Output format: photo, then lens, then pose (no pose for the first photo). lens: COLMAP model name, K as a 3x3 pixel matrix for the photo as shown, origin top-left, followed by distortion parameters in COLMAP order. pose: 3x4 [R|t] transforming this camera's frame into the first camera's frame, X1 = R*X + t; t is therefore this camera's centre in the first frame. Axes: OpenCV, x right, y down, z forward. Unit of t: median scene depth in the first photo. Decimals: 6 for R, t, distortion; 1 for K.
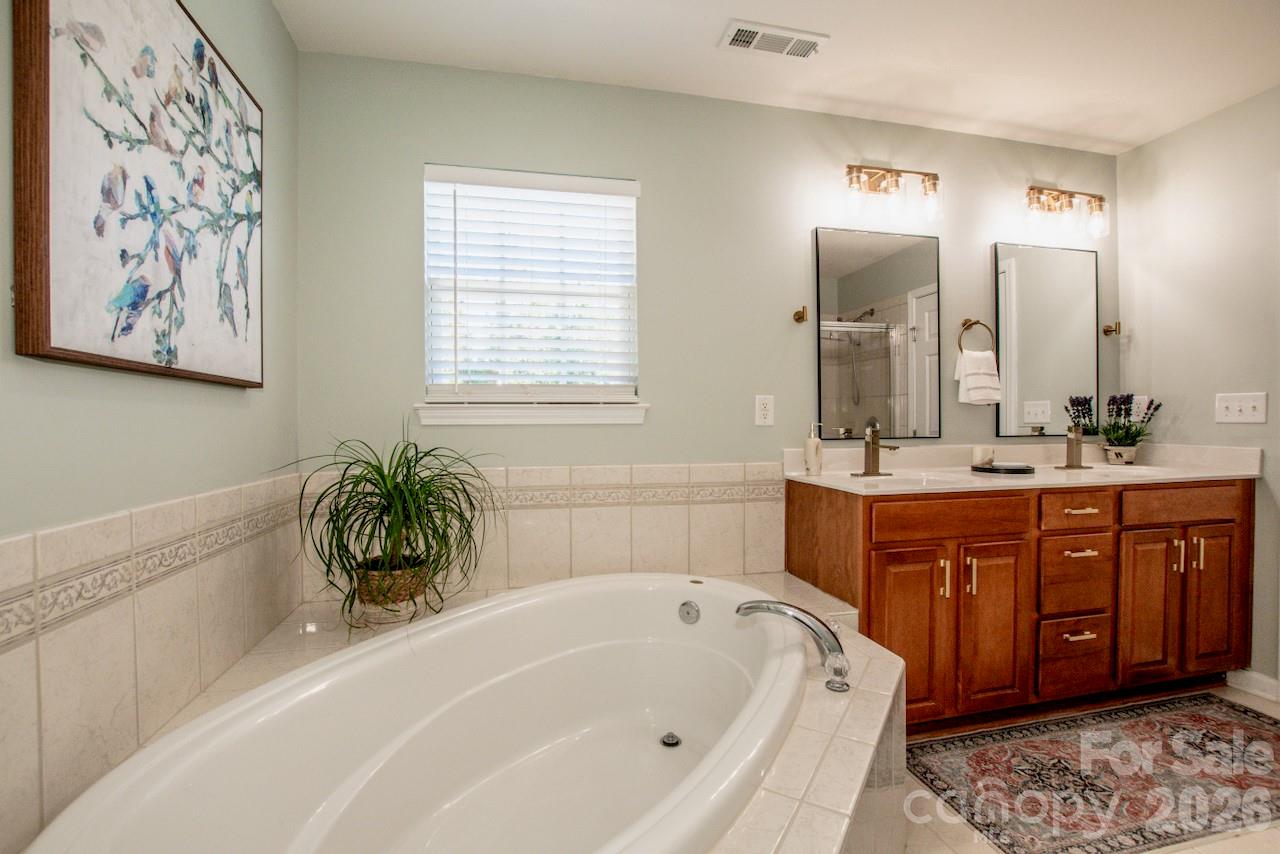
lens RADIAL K [[549.8, 0, 640.0], [0, 549.8, 427.0], [0, 0, 1]] dist [-0.019953, 0.000133]
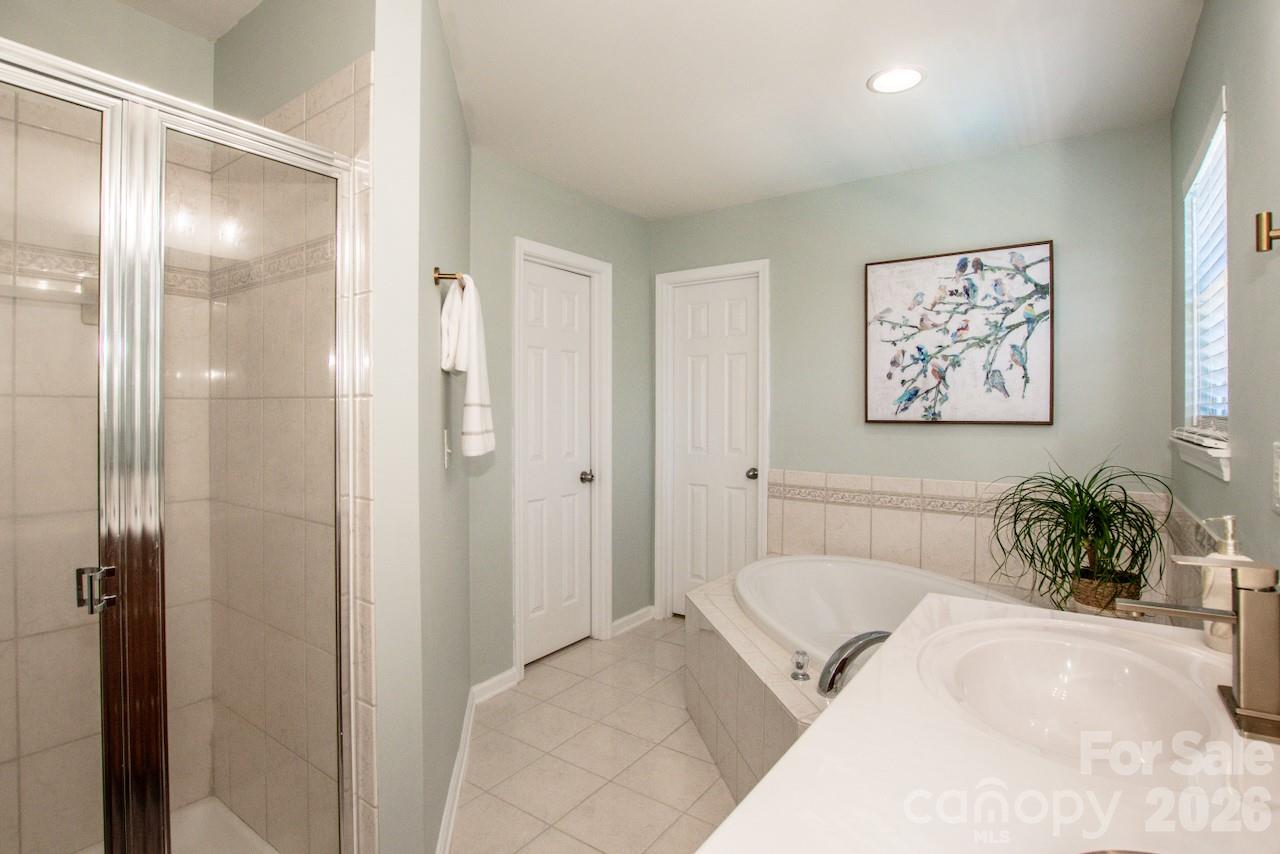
lens RADIAL K [[636.5, 0, 636.3], [0, 636.5, 409.2], [0, 0, 1]] dist [-0.022534, 0.000273]
pose [[-0.742942, 0.002354, -0.669352, 1.836842], [-0.002909, 0.999973, 0.006746, -0.169582], [0.669349, 0.006960, -0.742915, 2.093966]]
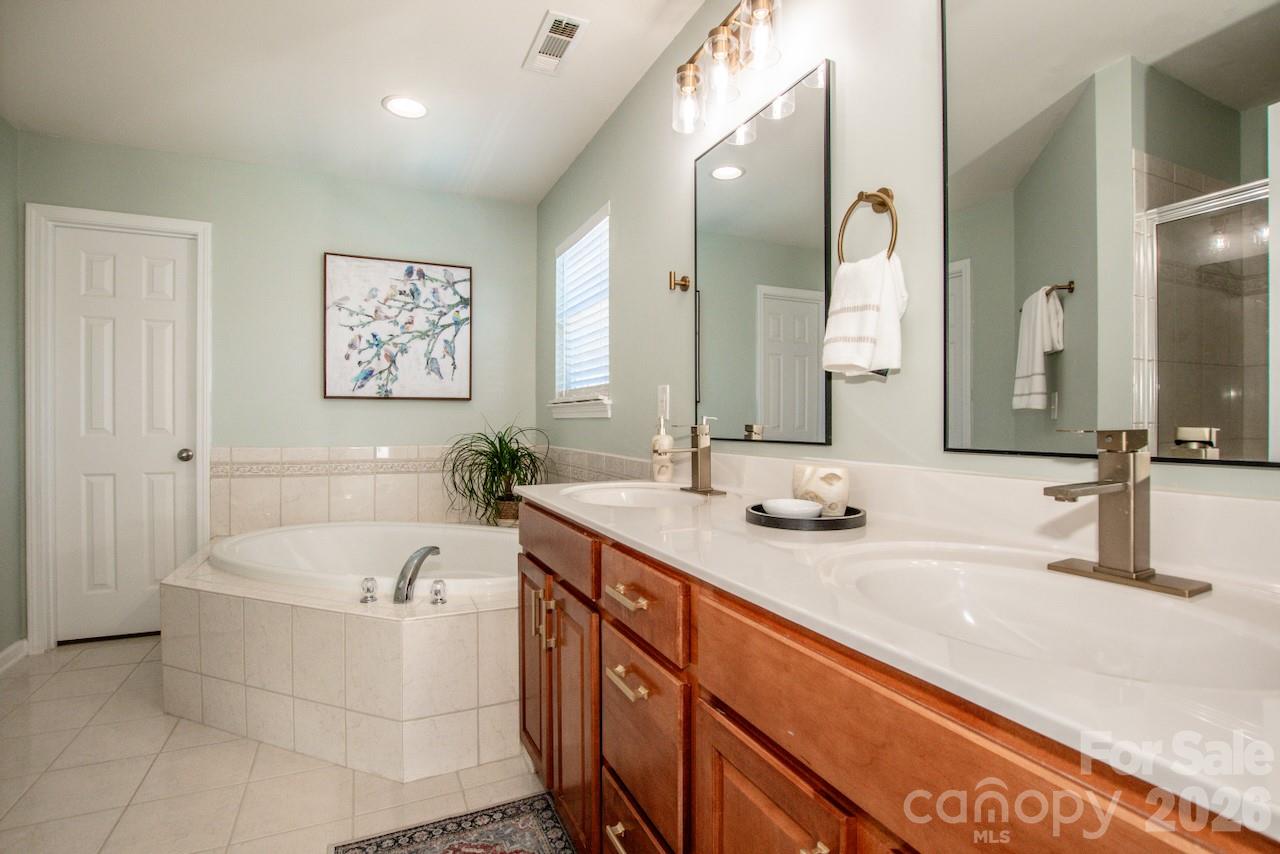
lens RADIAL K [[602.9, 0, 635.6], [0, 602.9, 421.6], [0, 0, 1]] dist [-0.021748, 0.000186]
pose [[0.210239, 0.006015, -0.977632, 2.340367], [-0.007346, 0.999963, 0.004572, -0.006748], [0.977622, 0.006220, 0.210275, 1.552536]]
